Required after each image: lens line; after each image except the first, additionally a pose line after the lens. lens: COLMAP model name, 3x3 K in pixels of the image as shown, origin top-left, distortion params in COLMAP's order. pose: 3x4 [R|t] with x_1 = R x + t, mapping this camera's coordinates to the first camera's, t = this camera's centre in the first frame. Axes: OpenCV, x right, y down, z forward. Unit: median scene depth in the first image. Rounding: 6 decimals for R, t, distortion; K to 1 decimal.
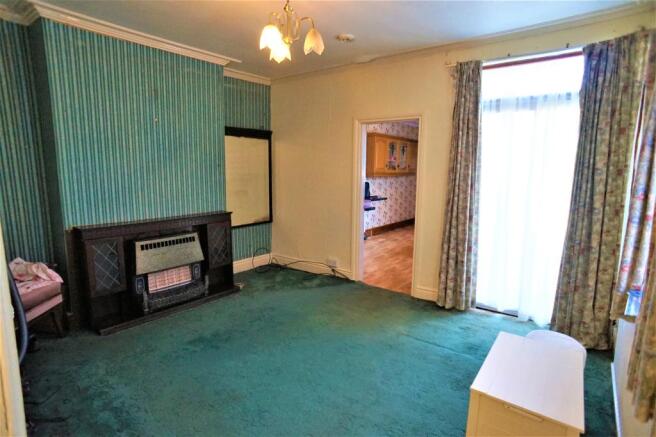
lens RADIAL K [[360.9, 0, 328.0], [0, 360.9, 218.5], [0, 0, 1]] dist [-0.001938, -0.000190]
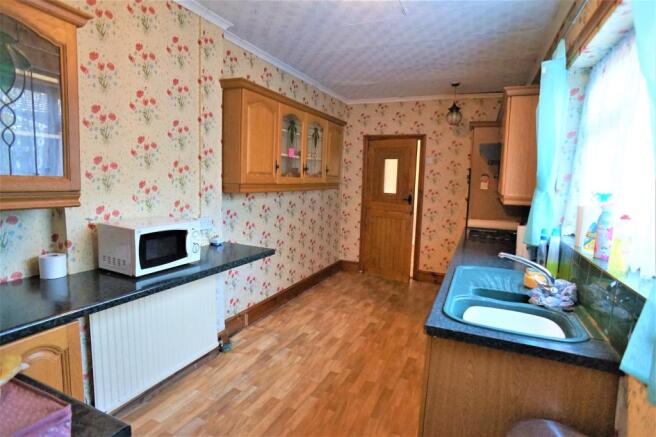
lens RADIAL K [[360.9, 0, 328.0], [0, 360.9, 218.5], [0, 0, 1]] dist [-0.001938, -0.000190]
pose [[0.971599, -0.004089, 0.236599, 0.113338], [0.009022, 0.999764, -0.019770, -0.072672], [-0.236462, 0.021344, 0.971406, 0.546340]]
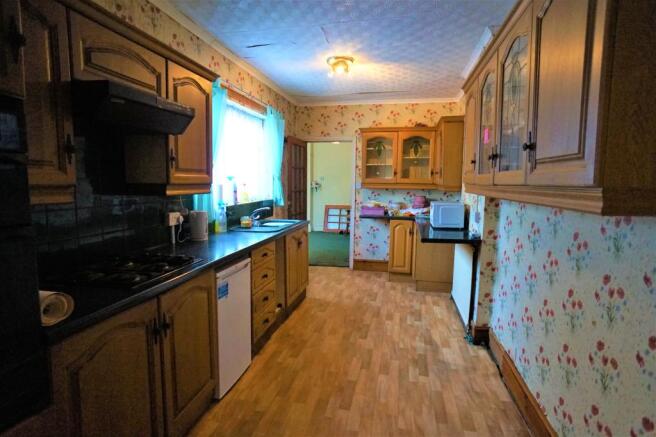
lens RADIAL K [[360.9, 0, 328.0], [0, 360.9, 218.5], [0, 0, 1]] dist [-0.001938, -0.000190]
pose [[-0.902603, 0.030046, -0.429425, 0.398148], [-0.072534, 0.972683, 0.220516, -0.150206], [0.424319, 0.230187, -0.875767, 1.172637]]
